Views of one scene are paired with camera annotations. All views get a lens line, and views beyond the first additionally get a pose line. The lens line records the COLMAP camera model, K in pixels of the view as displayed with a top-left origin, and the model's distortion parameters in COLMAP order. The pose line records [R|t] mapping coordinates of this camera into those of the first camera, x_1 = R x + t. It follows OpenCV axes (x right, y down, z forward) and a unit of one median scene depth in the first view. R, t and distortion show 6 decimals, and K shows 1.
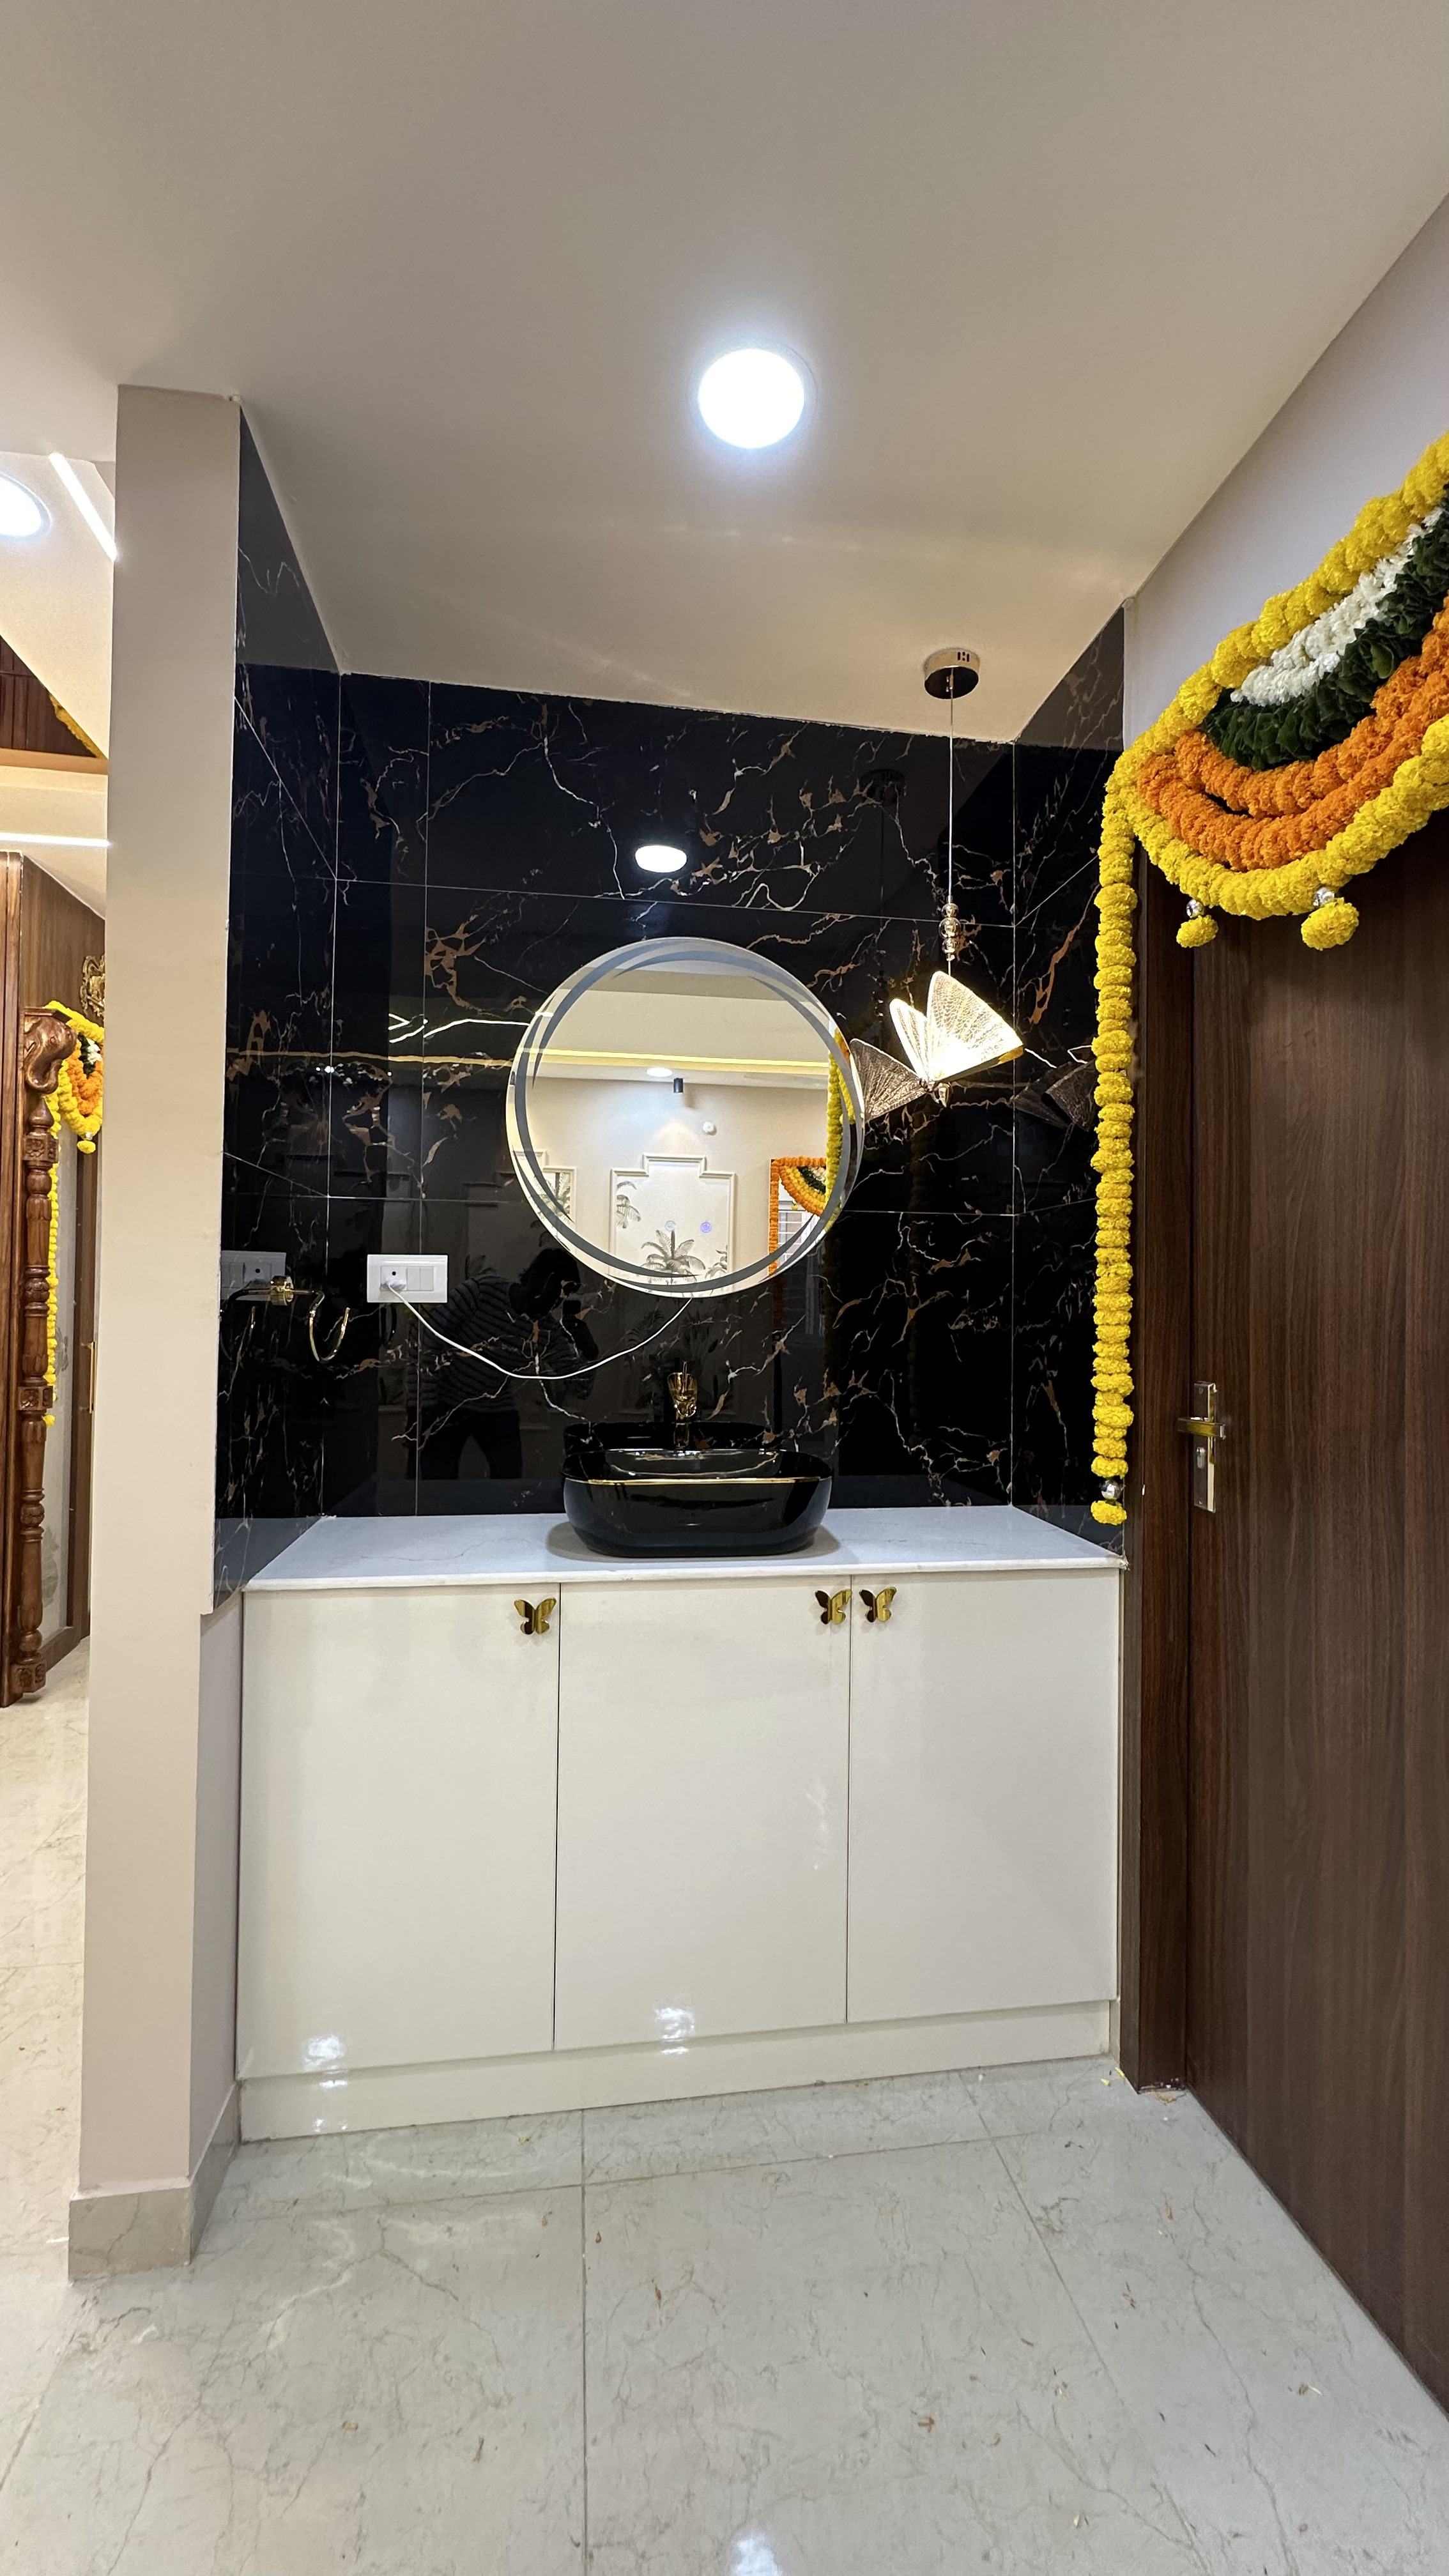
lens RADIAL K [[1028.8, 0, 725.4], [0, 1028.8, 1290.3], [0, 0, 1]] dist [-0.005082, 0.000246]
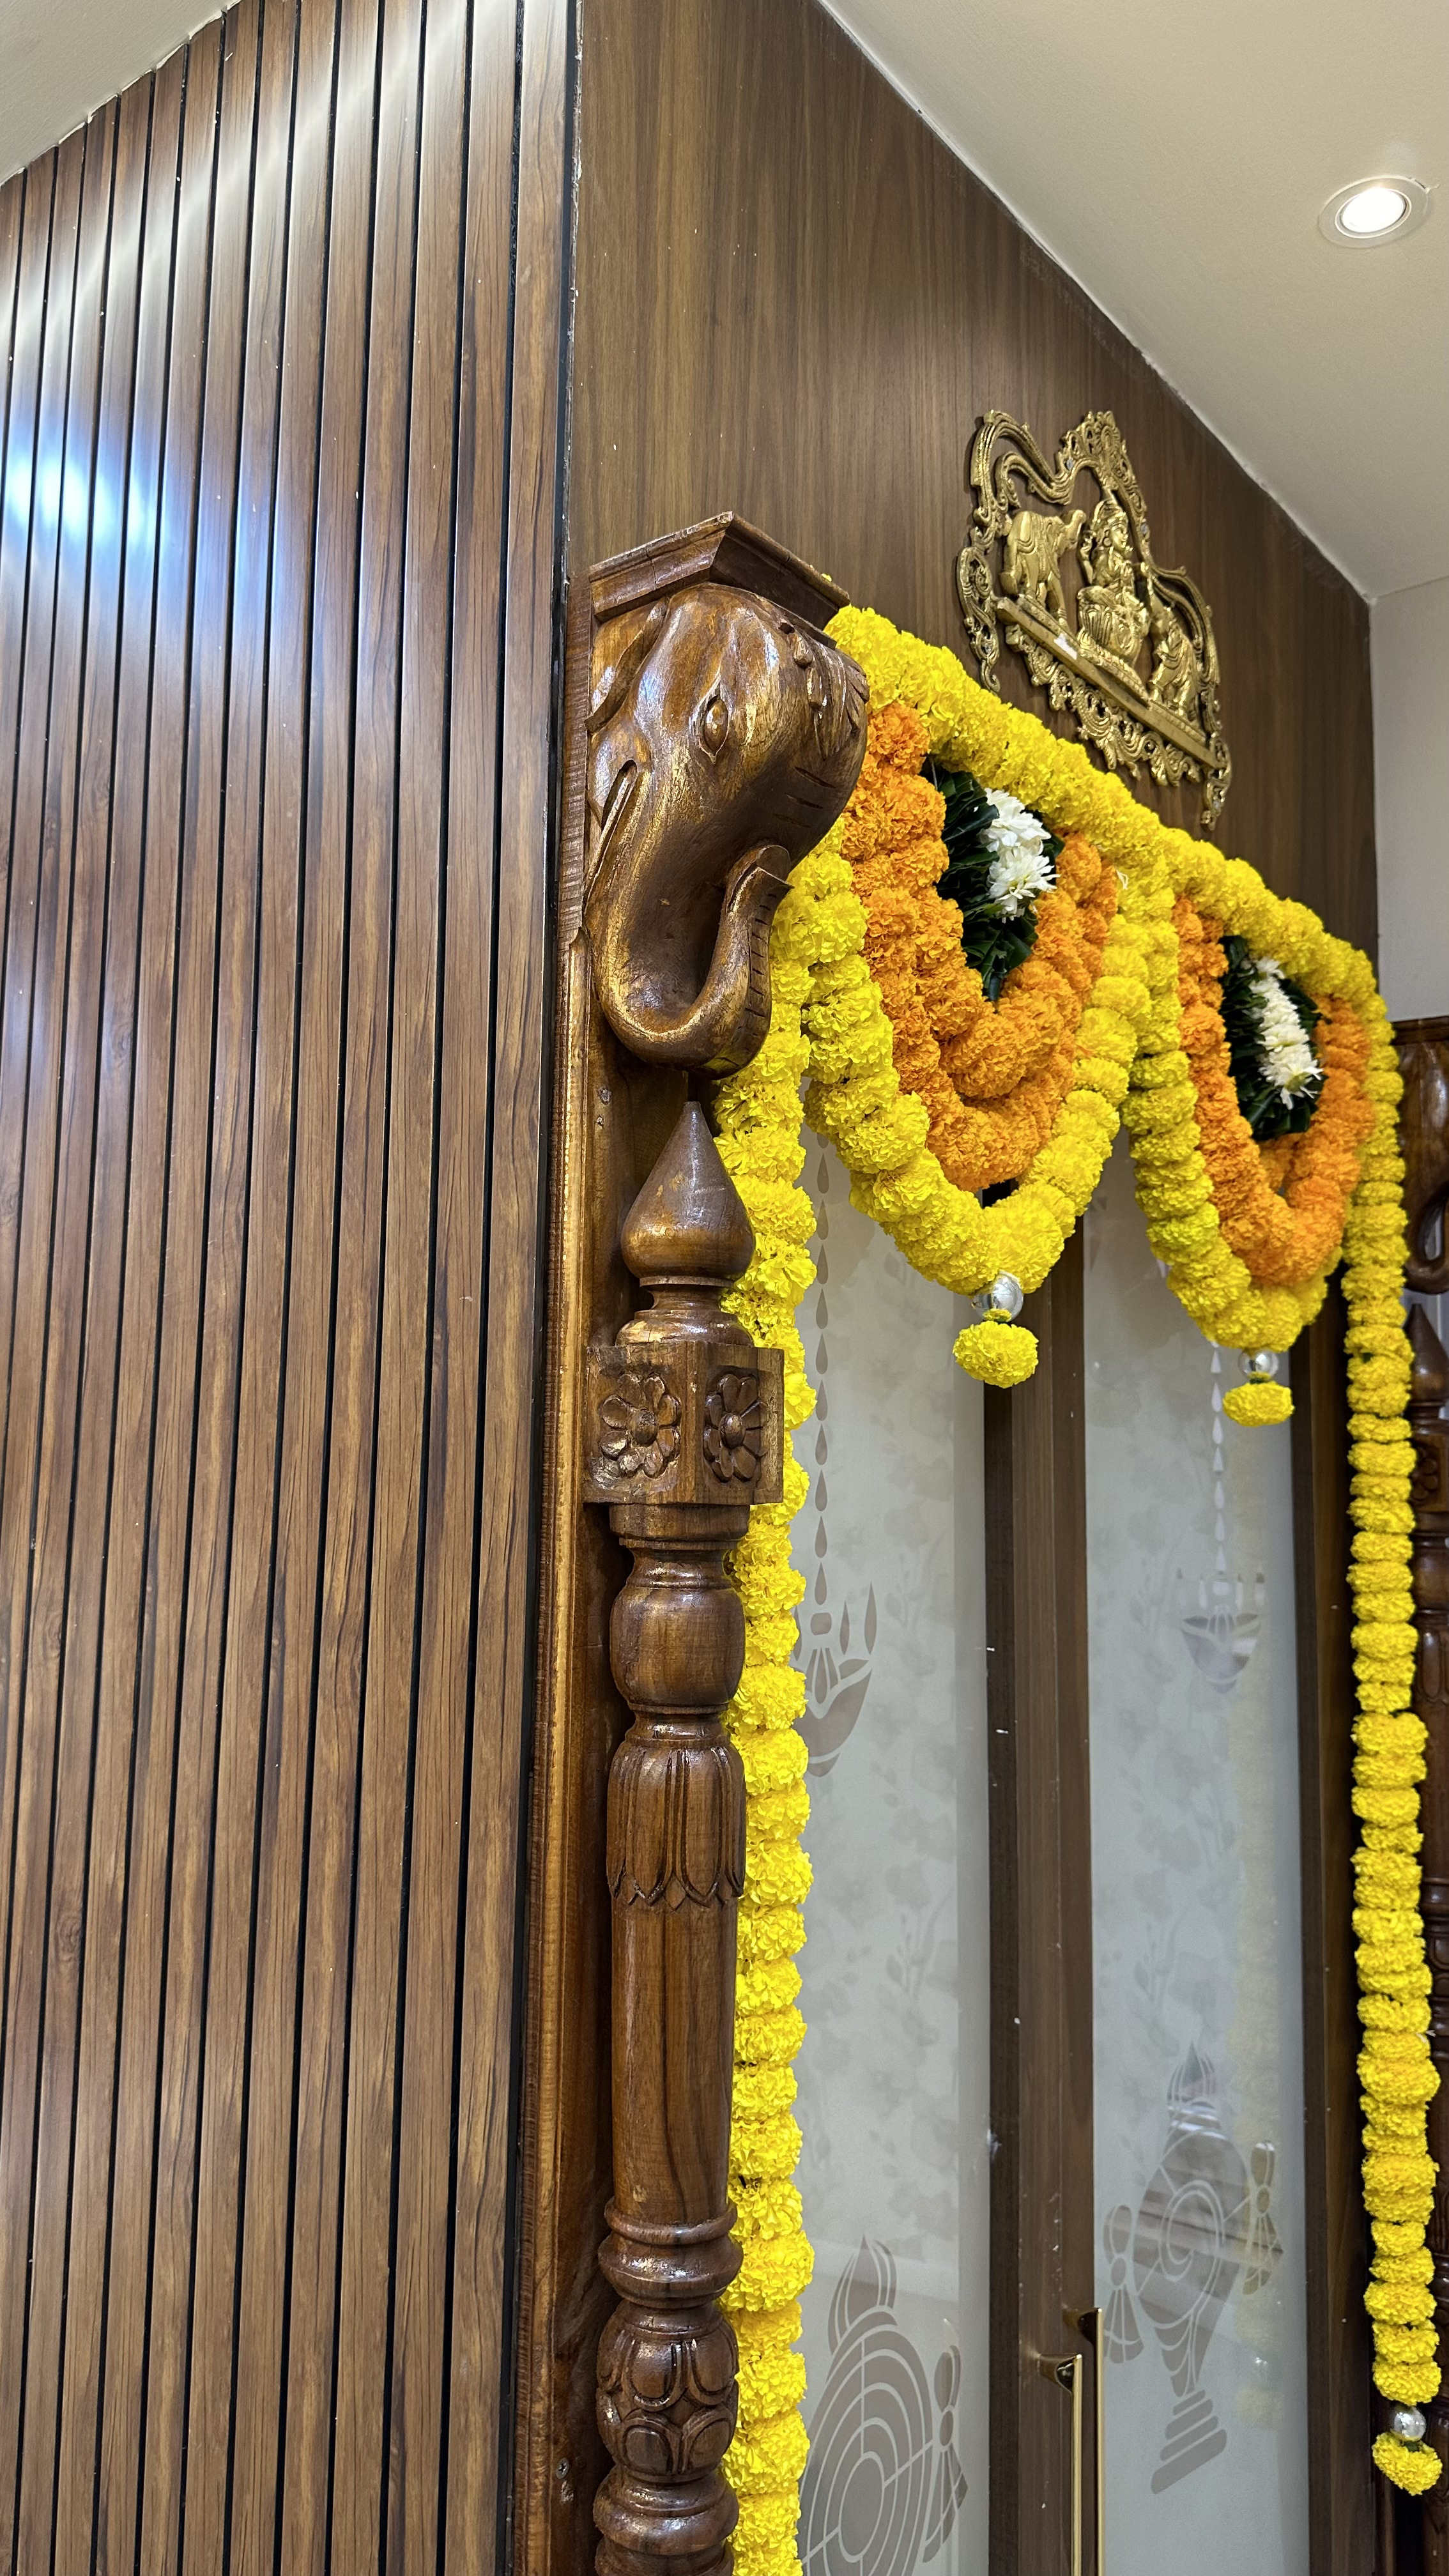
lens RADIAL K [[1835.3, 0, 699.7], [0, 1835.3, 1292.4], [0, 0, 1]] dist [0.062476, -0.077627]
pose [[0.677918, -0.077972, -0.730991, -0.453610], [0.001936, 0.994545, -0.104289, -0.126989], [0.735135, 0.069284, 0.674371, 0.803452]]
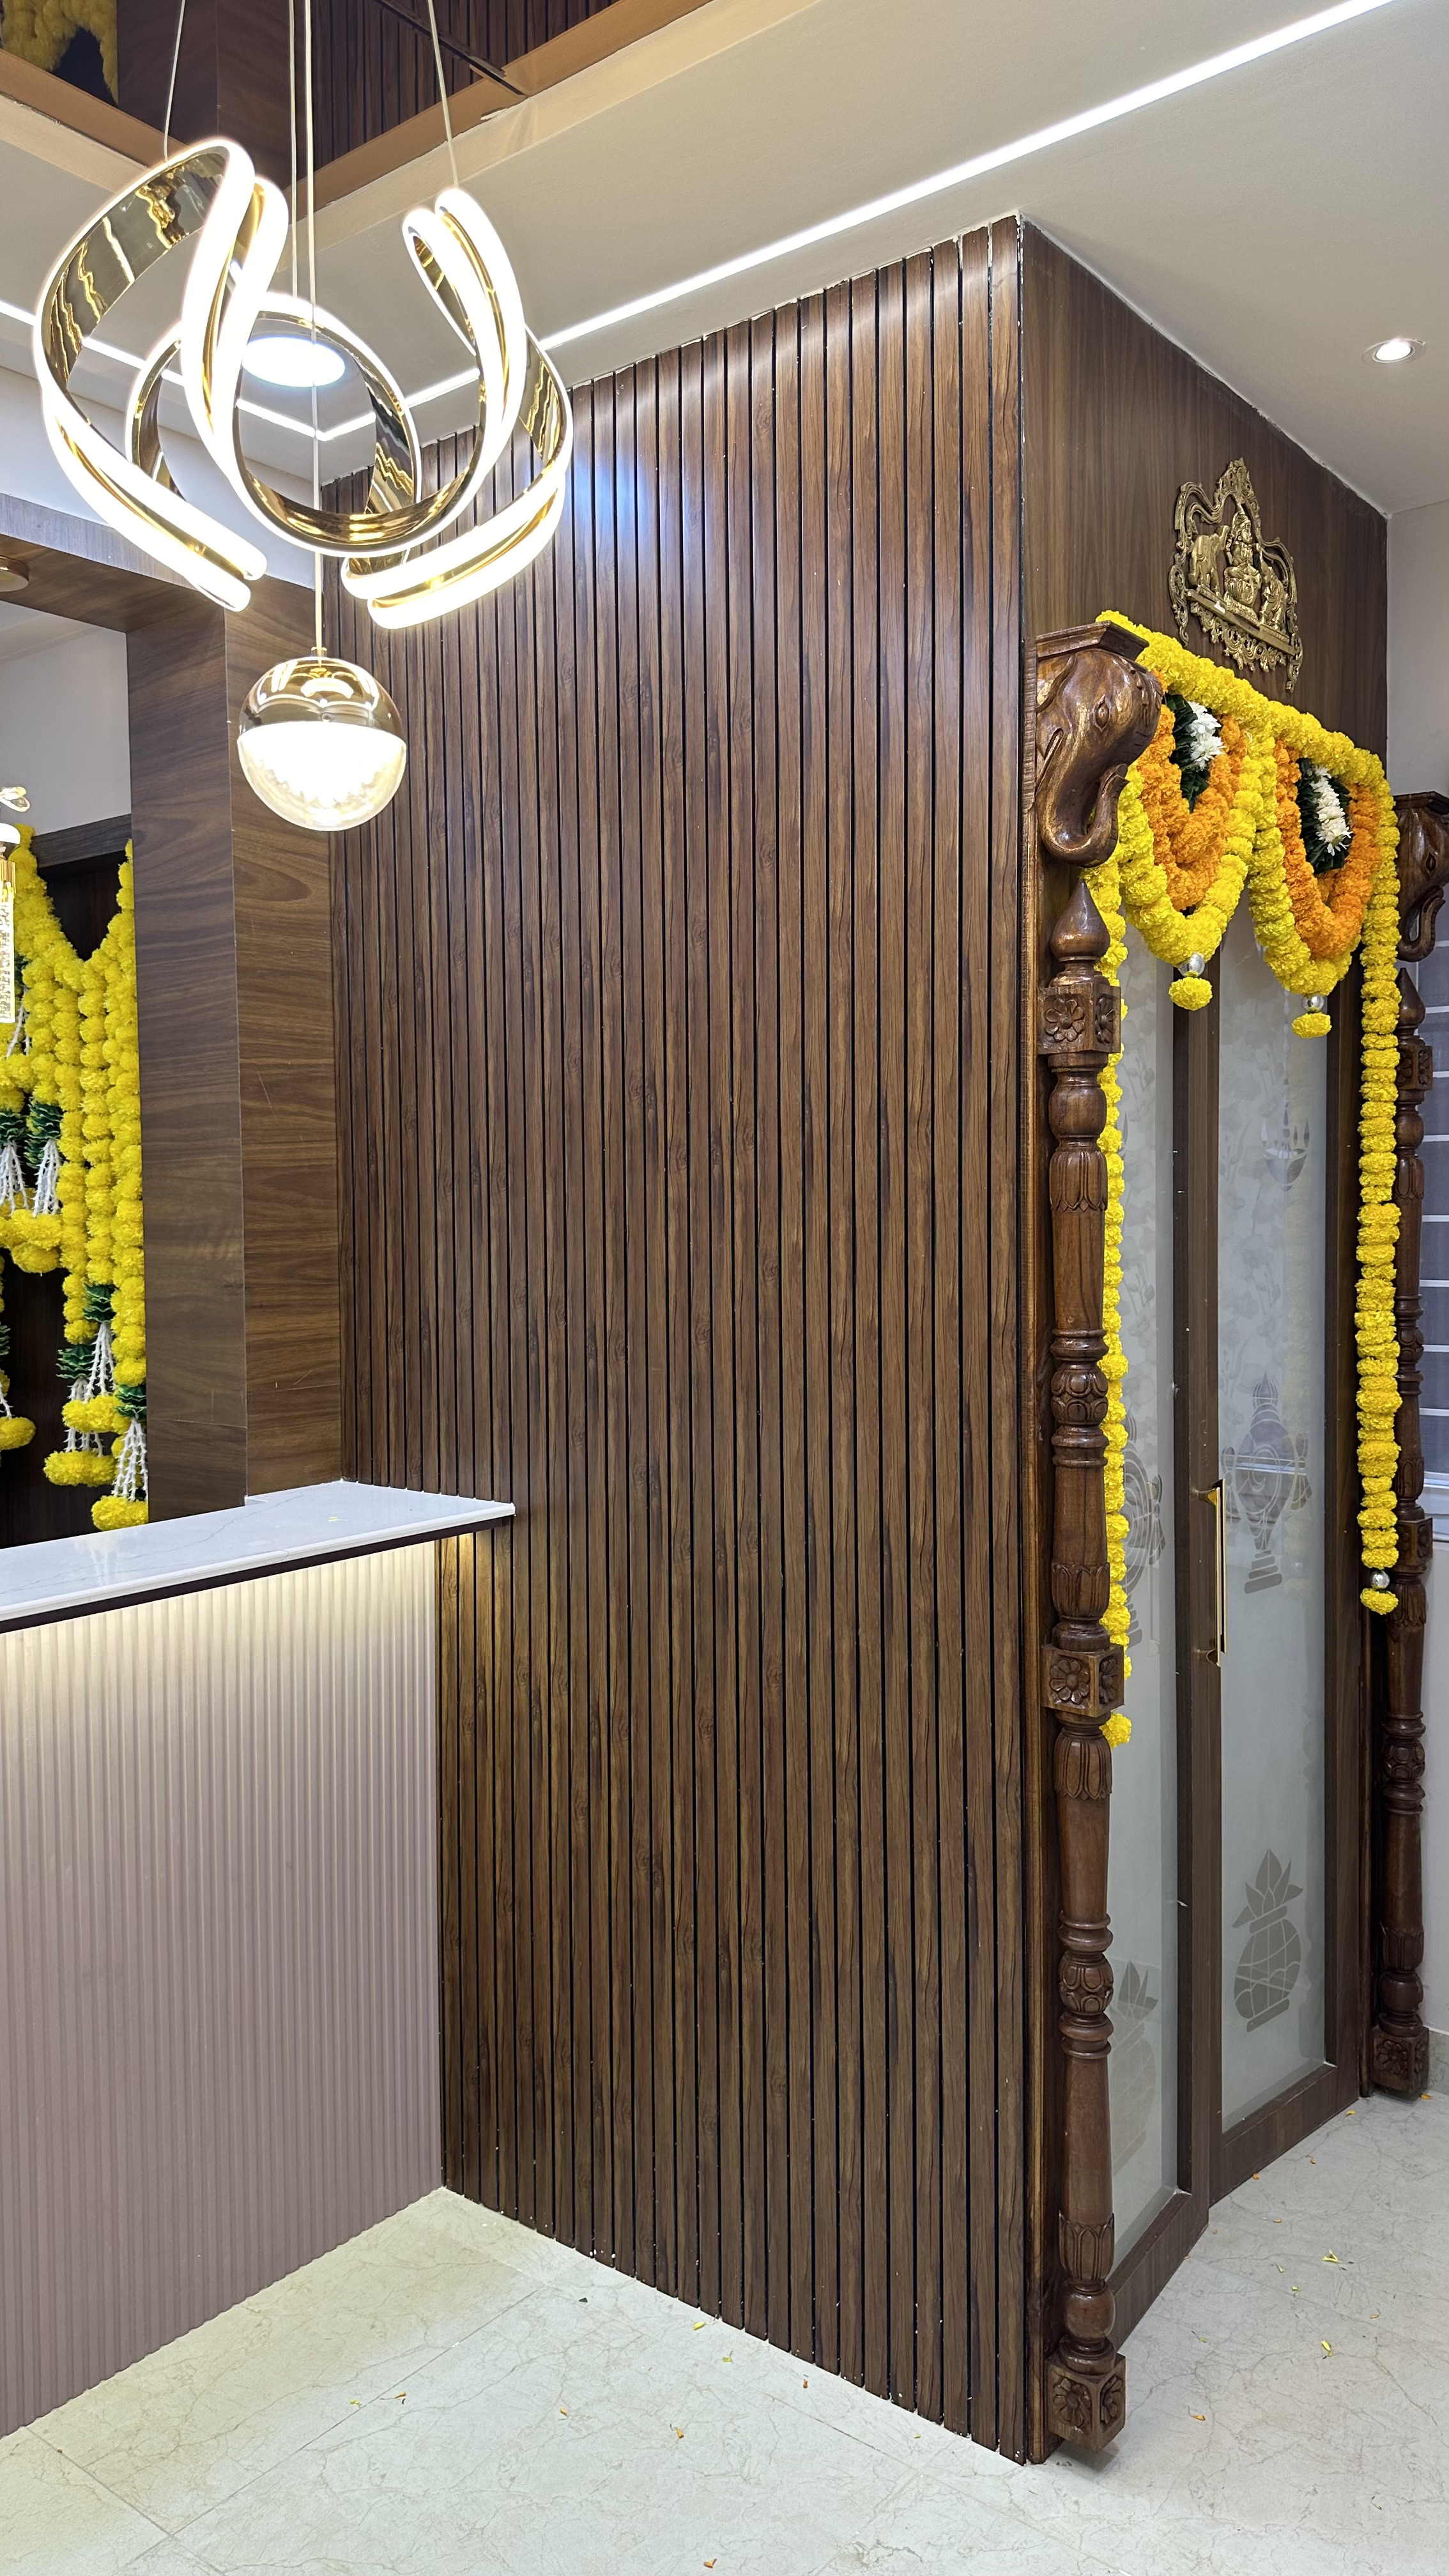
lens RADIAL K [[1800.6, 0, 709.1], [0, 1800.6, 1272.5], [0, 0, 1]] dist [0.170791, -0.346289]
pose [[0.675841, 0.009165, -0.736990, -0.266145], [0.030596, 0.998712, 0.040476, -0.075445], [0.736412, -0.049904, 0.674690, 0.444286]]
